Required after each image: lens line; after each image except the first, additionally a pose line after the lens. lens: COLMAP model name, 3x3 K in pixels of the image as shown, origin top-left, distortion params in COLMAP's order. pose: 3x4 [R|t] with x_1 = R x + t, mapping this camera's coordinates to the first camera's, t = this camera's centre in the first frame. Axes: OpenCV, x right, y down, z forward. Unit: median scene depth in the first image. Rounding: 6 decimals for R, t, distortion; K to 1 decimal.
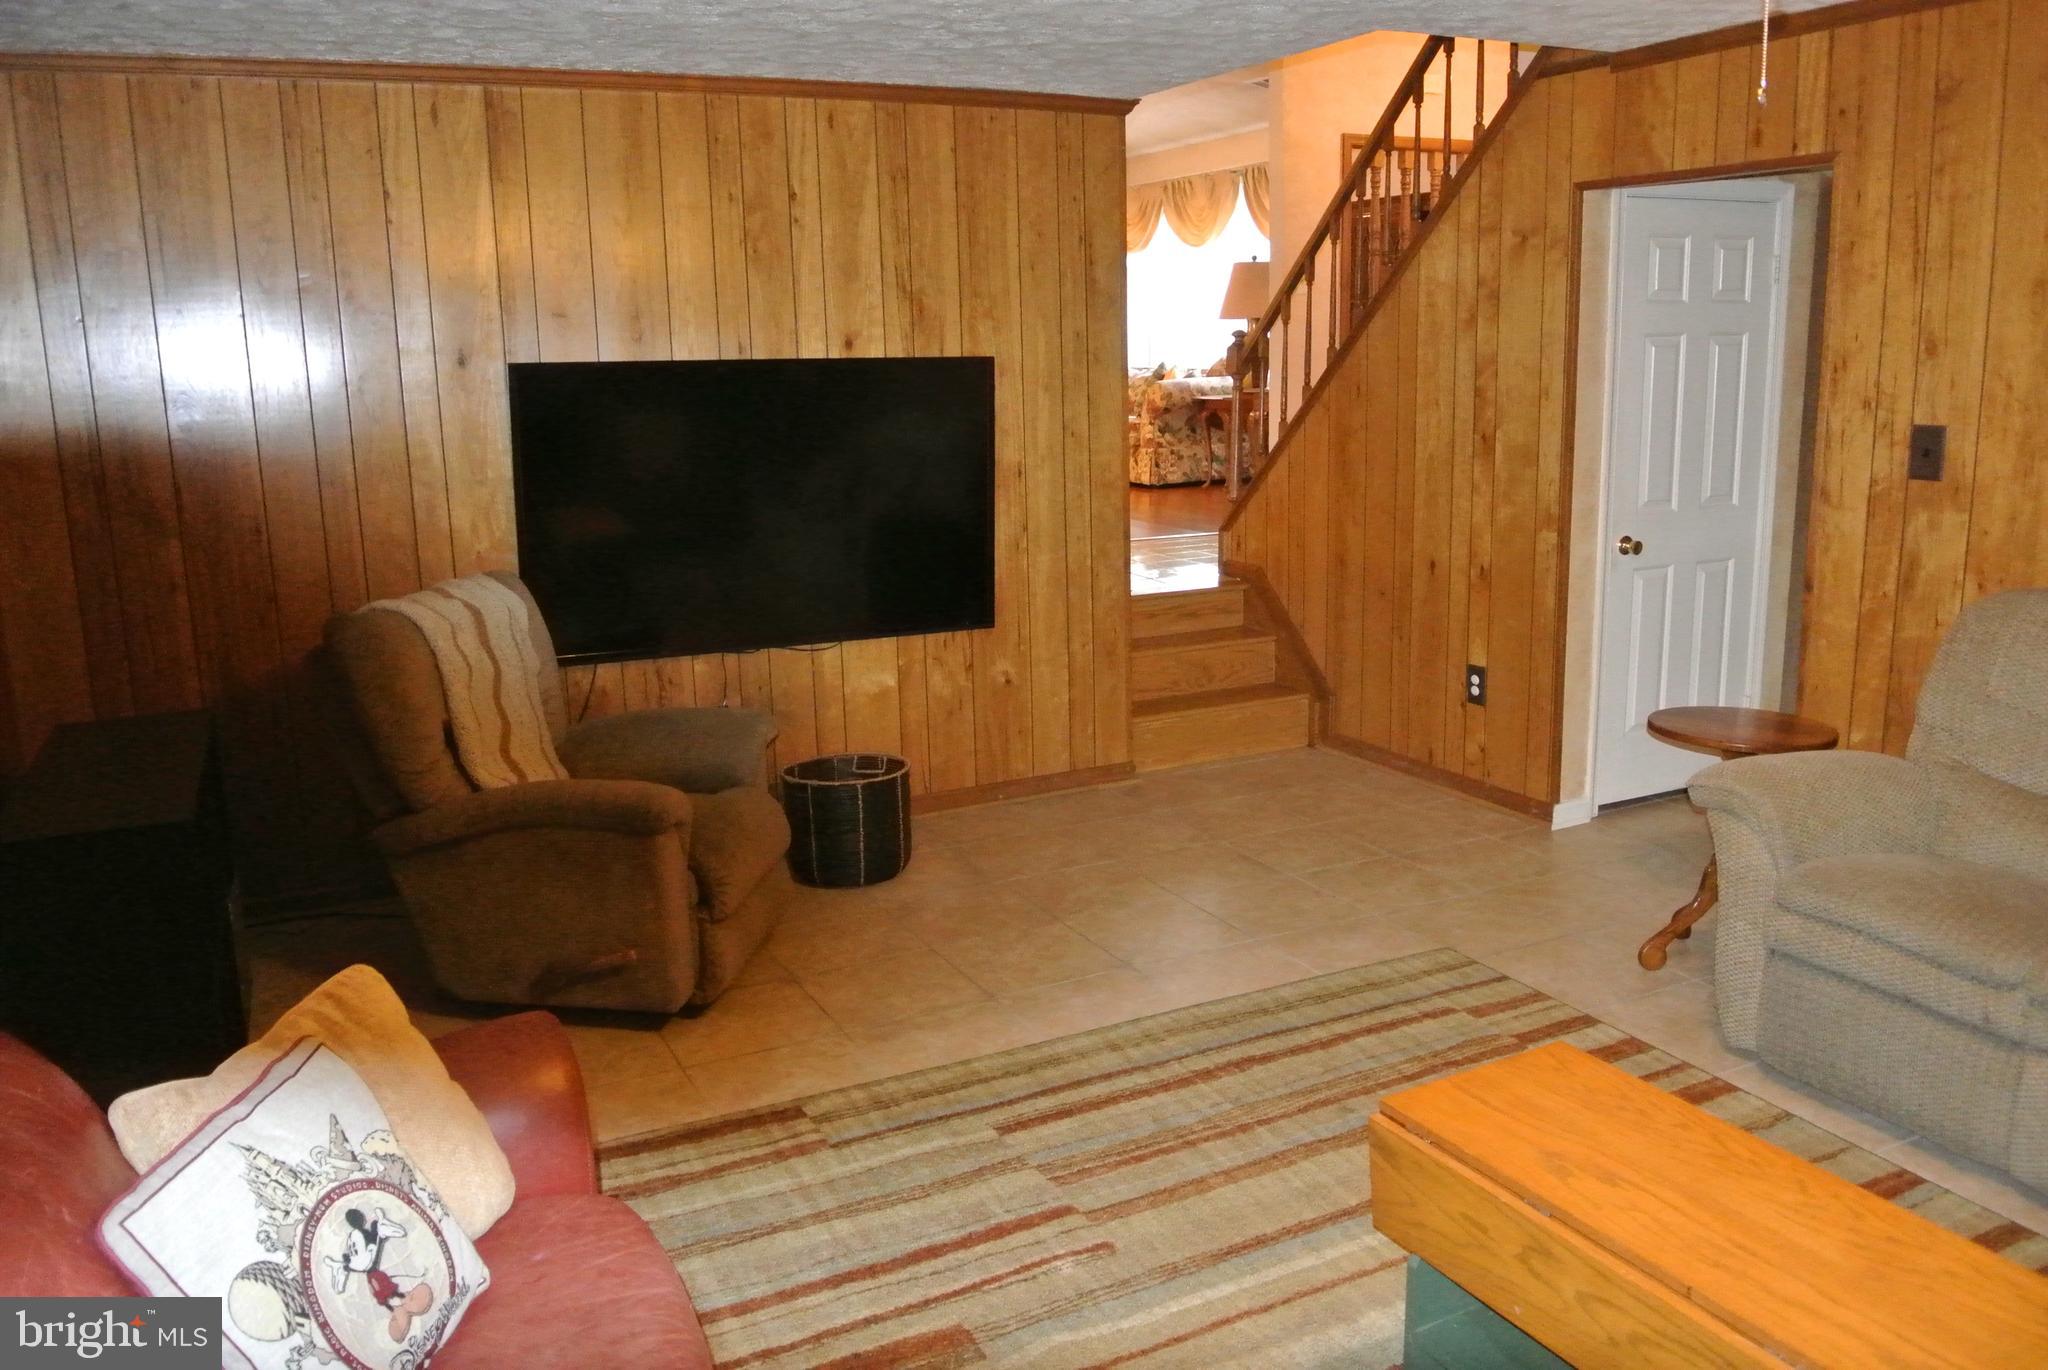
lens RADIAL K [[1571.1, 0, 1021.0], [0, 1571.1, 681.6], [0, 0, 1]] dist [-0.096172, 0.051715]
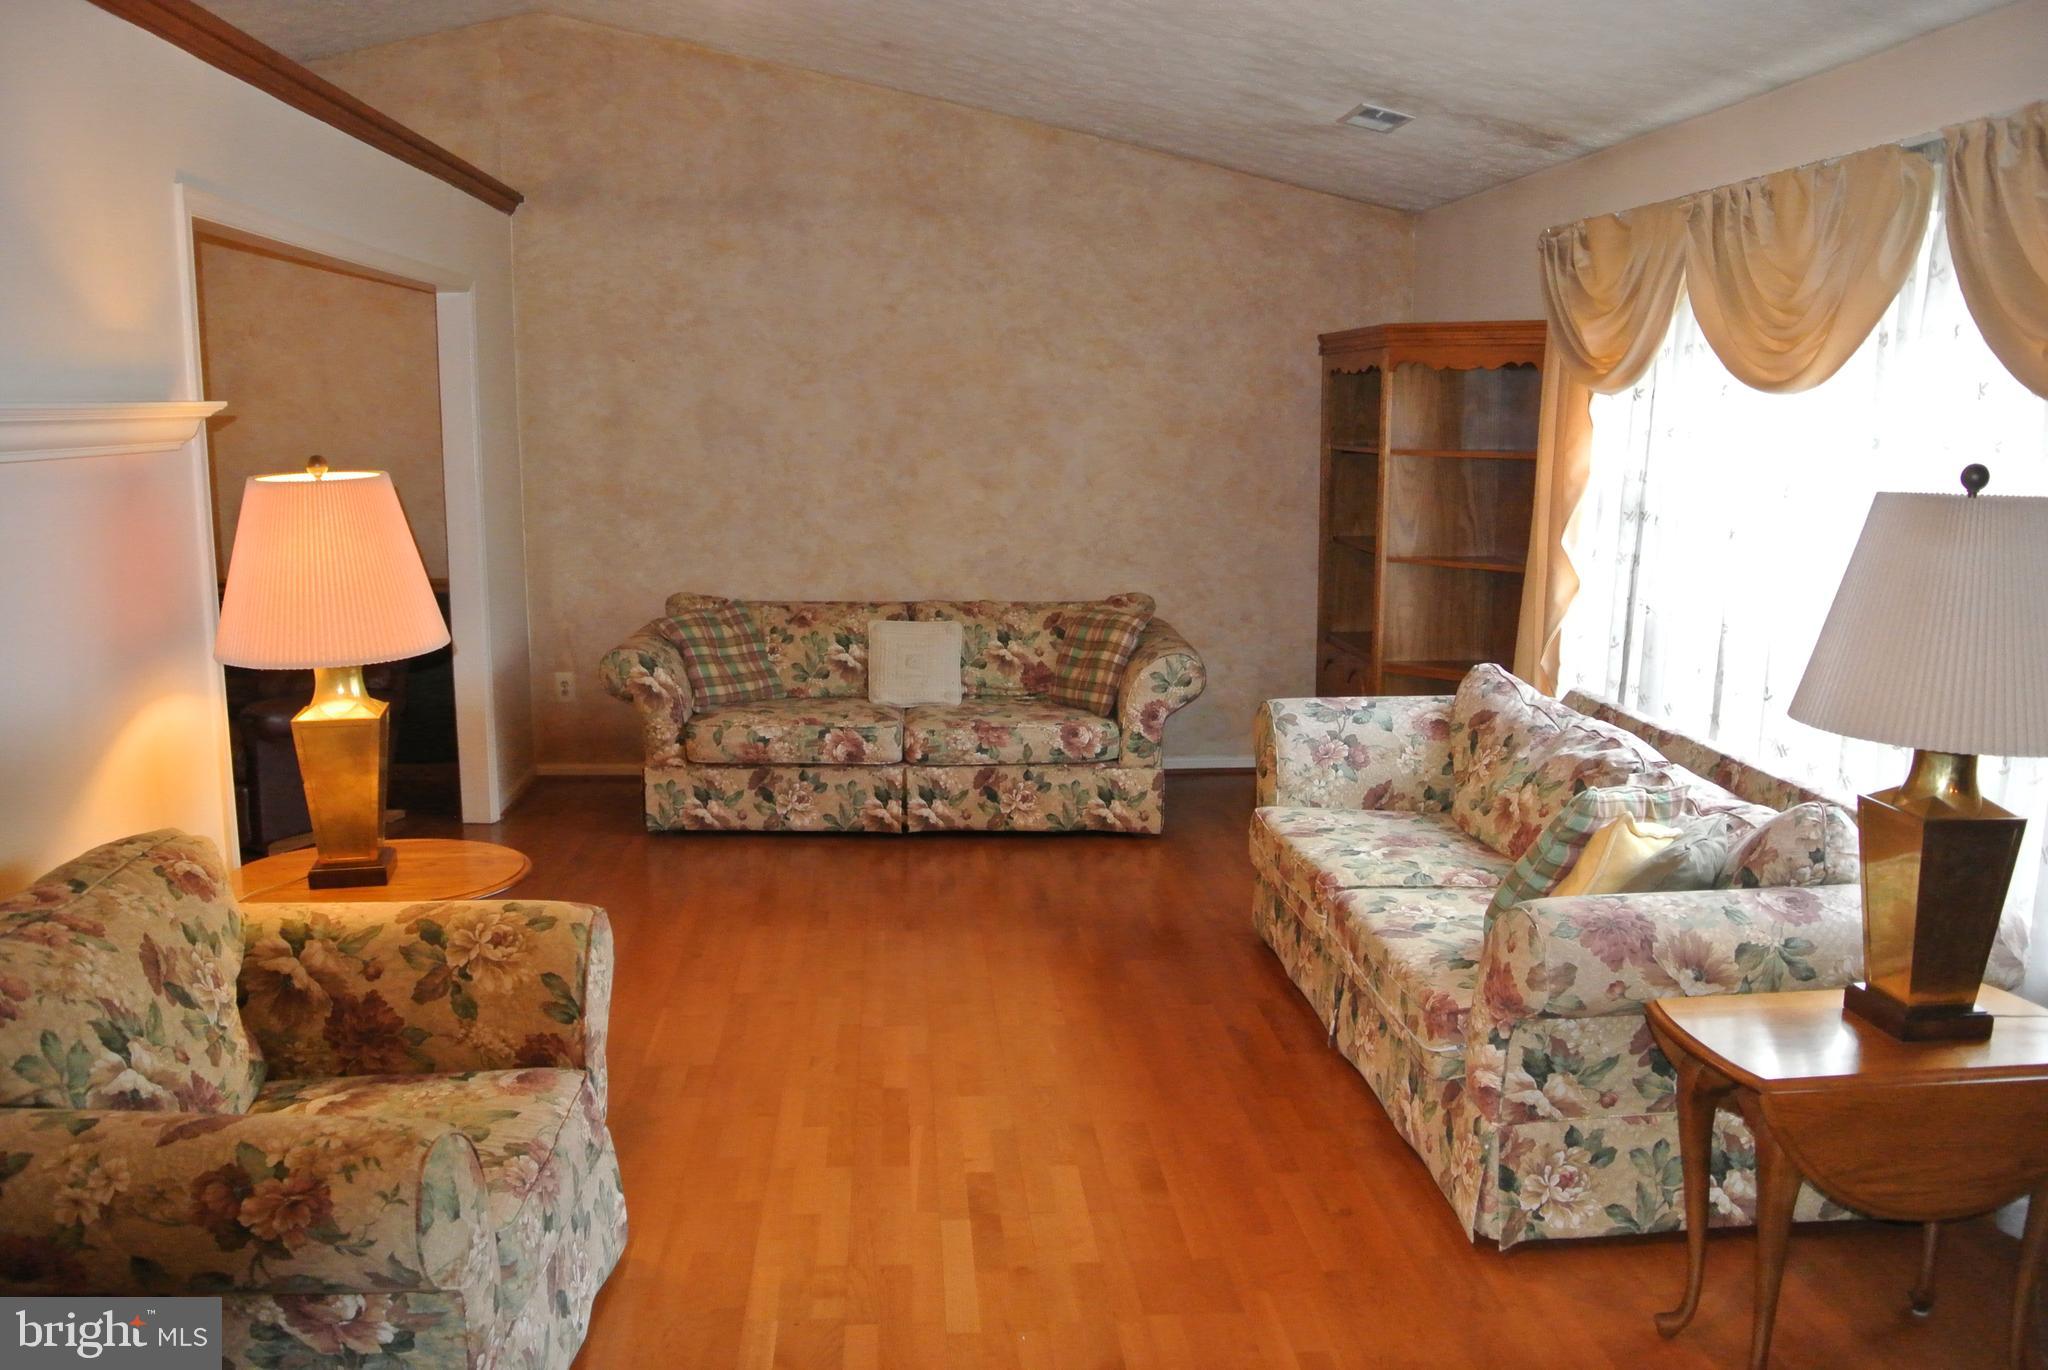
lens RADIAL K [[1571.1, 0, 1021.0], [0, 1571.1, 681.6], [0, 0, 1]] dist [-0.096172, 0.051715]
pose [[0.926863, 0.098240, -0.362318, 0.096793], [-0.111870, 0.993581, -0.016779, -0.211229], [0.358344, 0.056085, 0.931904, 0.699199]]
